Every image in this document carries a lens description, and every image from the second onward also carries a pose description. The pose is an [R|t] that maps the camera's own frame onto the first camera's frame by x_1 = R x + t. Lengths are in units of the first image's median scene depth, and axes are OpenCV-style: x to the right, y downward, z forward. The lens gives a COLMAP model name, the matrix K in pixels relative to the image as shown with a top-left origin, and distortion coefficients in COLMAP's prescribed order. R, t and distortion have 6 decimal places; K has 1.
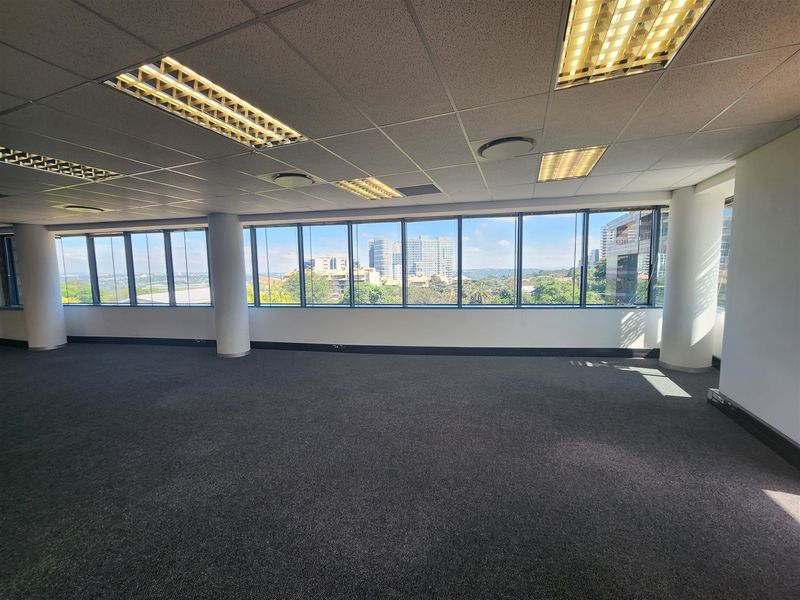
lens RADIAL K [[327.8, 0, 400.0], [0, 327.8, 300.0], [0, 0, 1]] dist [-0.000788, -0.000263]
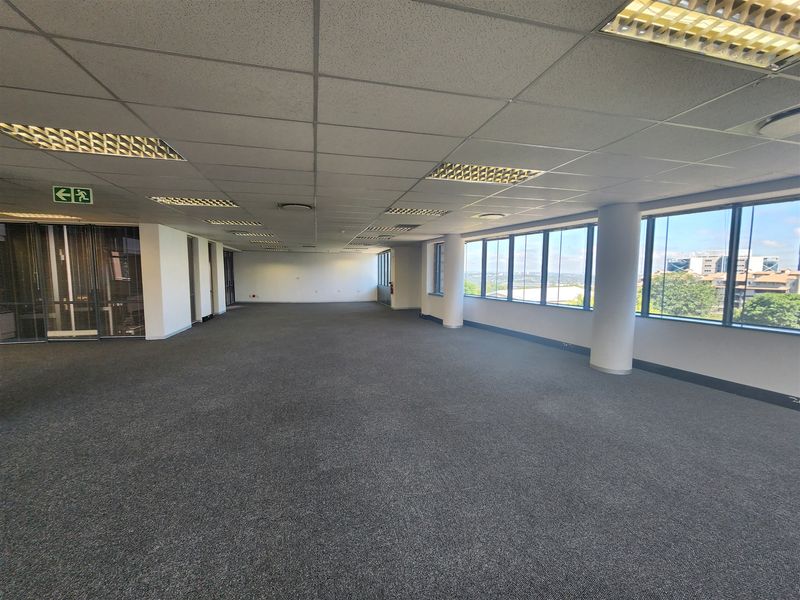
lens RADIAL K [[327.8, 0, 400.0], [0, 327.8, 300.0], [0, 0, 1]] dist [-0.000788, -0.000263]
pose [[0.577921, 0.090870, -0.811018, -0.126936], [-0.092890, 0.994647, 0.045253, -0.001146], [0.810789, 0.049183, 0.583269, 0.046082]]
